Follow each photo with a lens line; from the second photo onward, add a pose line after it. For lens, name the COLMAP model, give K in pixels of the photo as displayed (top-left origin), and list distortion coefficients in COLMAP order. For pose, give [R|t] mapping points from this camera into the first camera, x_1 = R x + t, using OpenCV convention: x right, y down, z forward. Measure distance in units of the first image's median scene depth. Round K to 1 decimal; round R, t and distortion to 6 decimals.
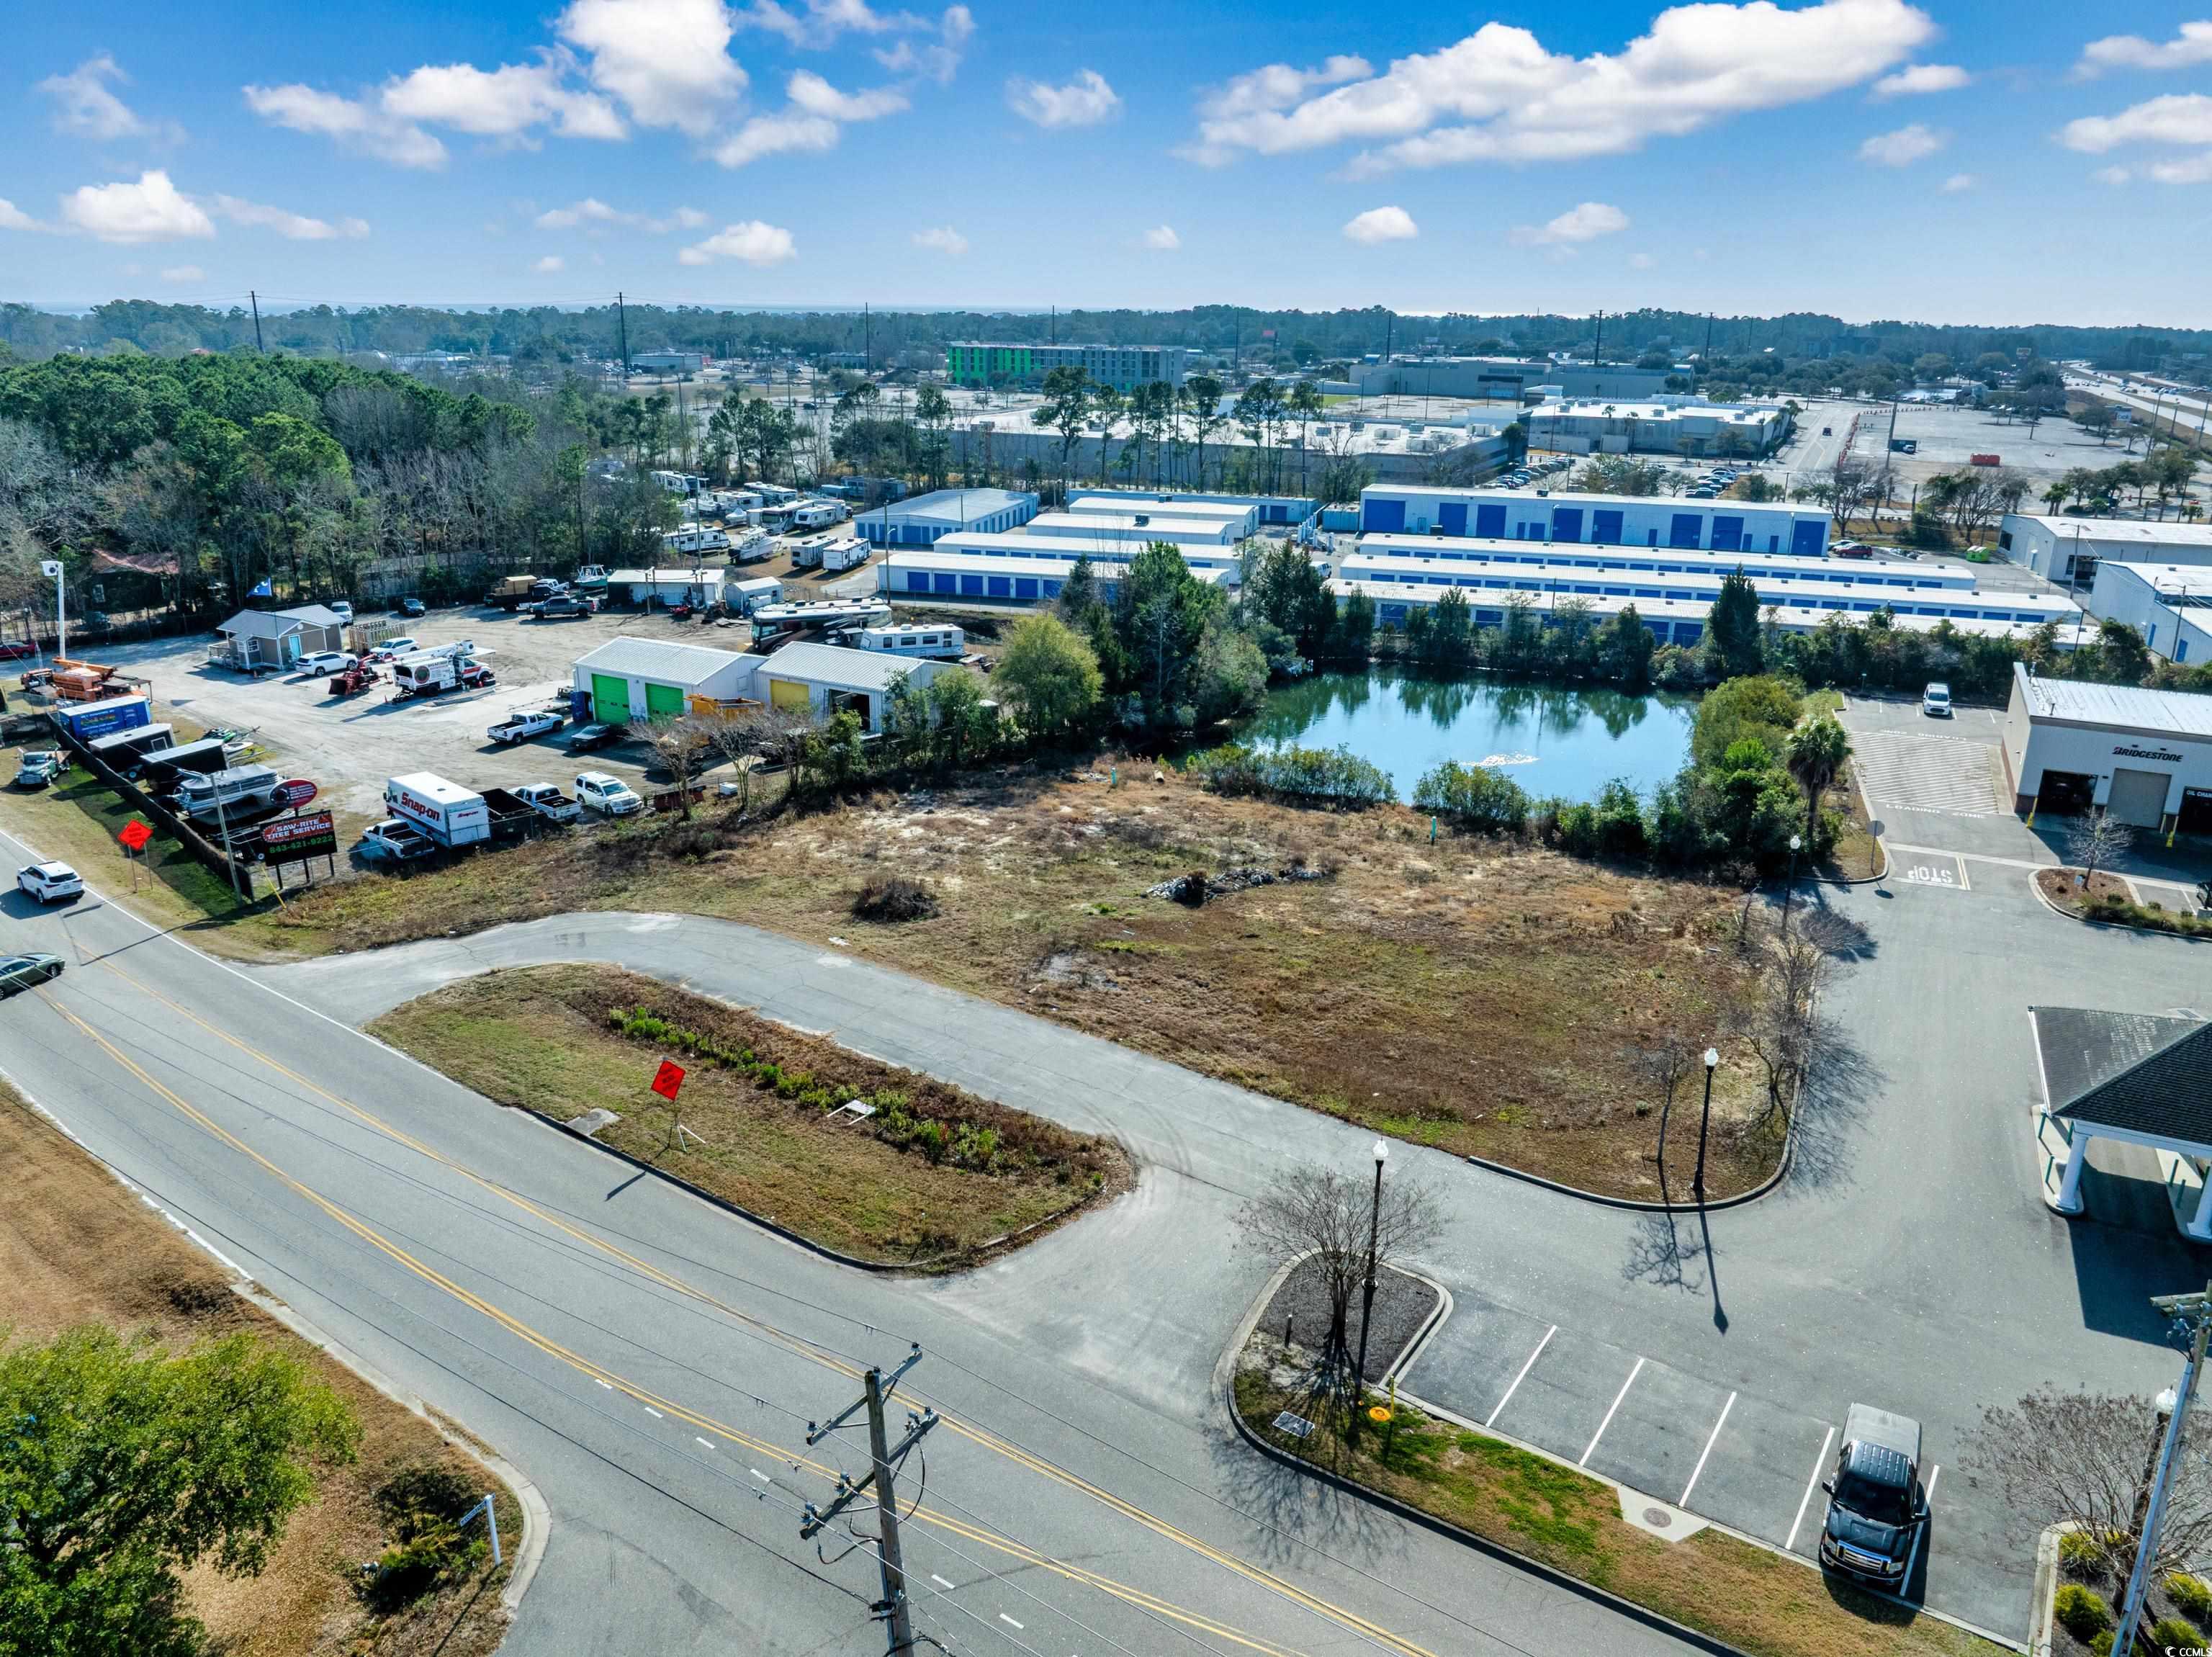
lens RADIAL K [[1565.8, 0, 1106.0], [0, 1565.8, 836.2], [0, 0, 1]] dist [-0.046183, 0.011411]
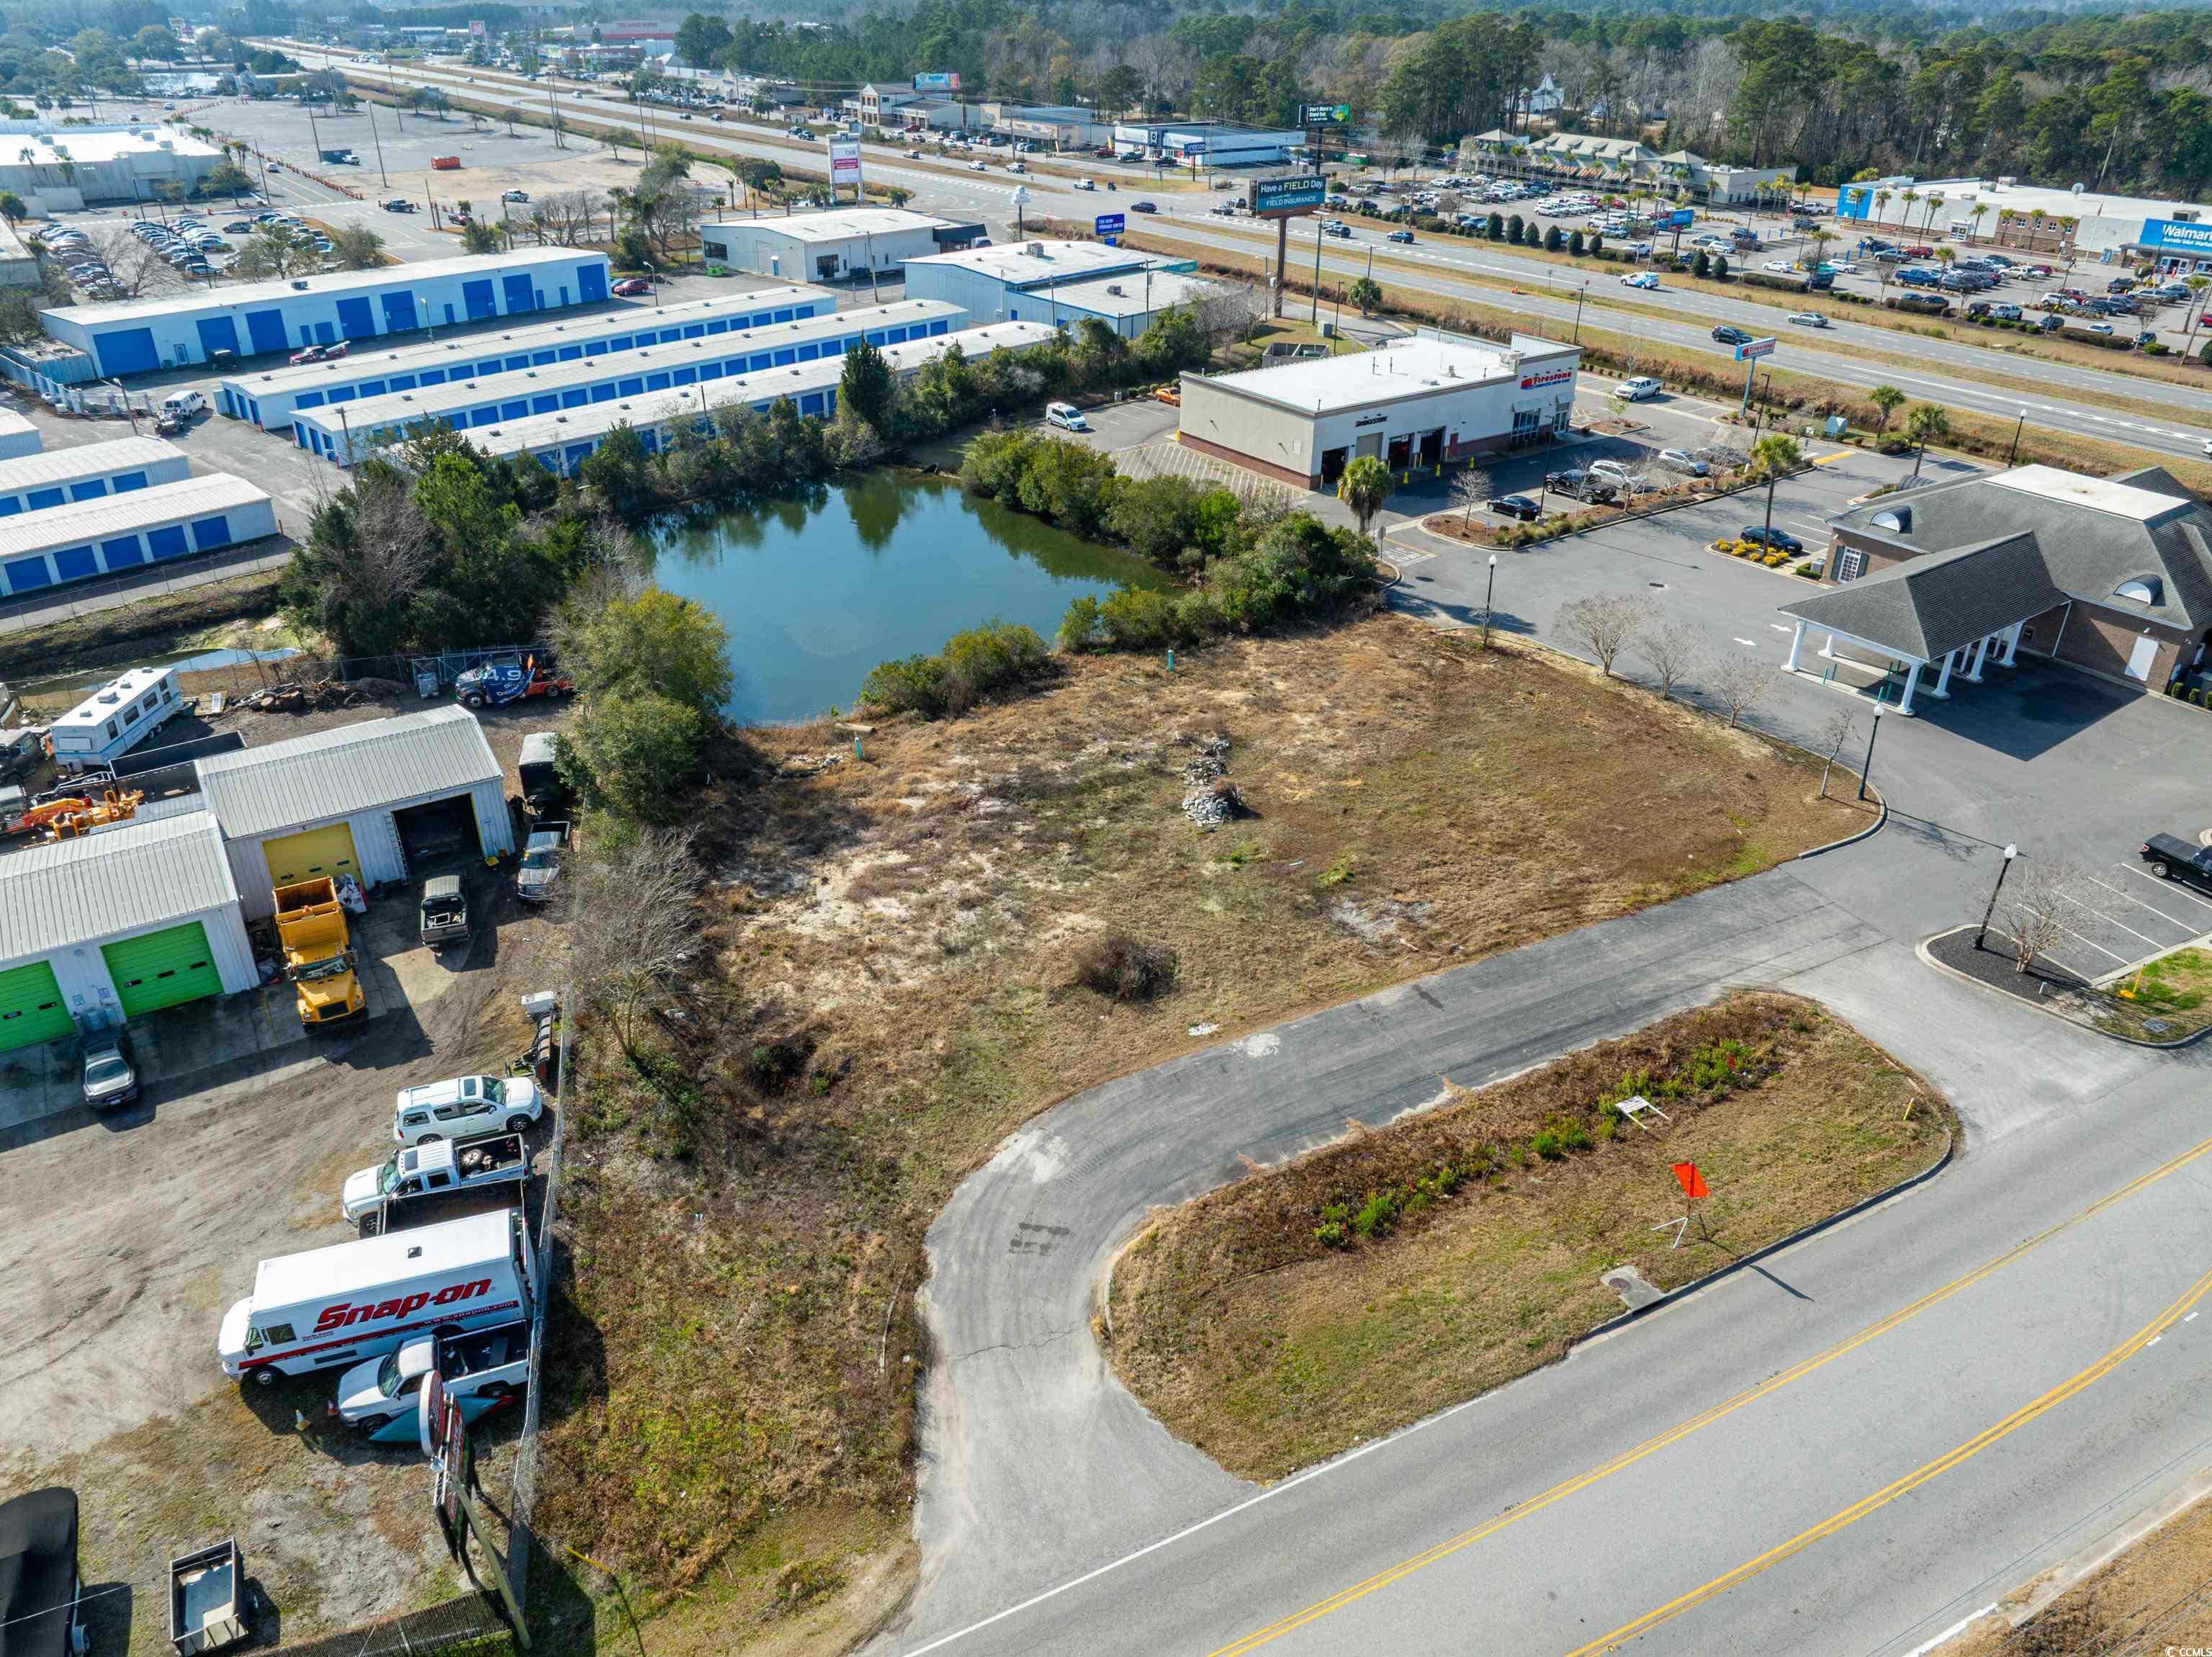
lens RADIAL K [[1565.8, 0, 1111.9], [0, 1565.8, 826.9], [0, 0, 1]] dist [-0.046183, 0.011411]
pose [[0.457973, -0.436995, 0.774142, -0.691568], [0.284332, 0.897096, 0.338193, -0.282844], [-0.842268, 0.065230, 0.535097, 0.525537]]
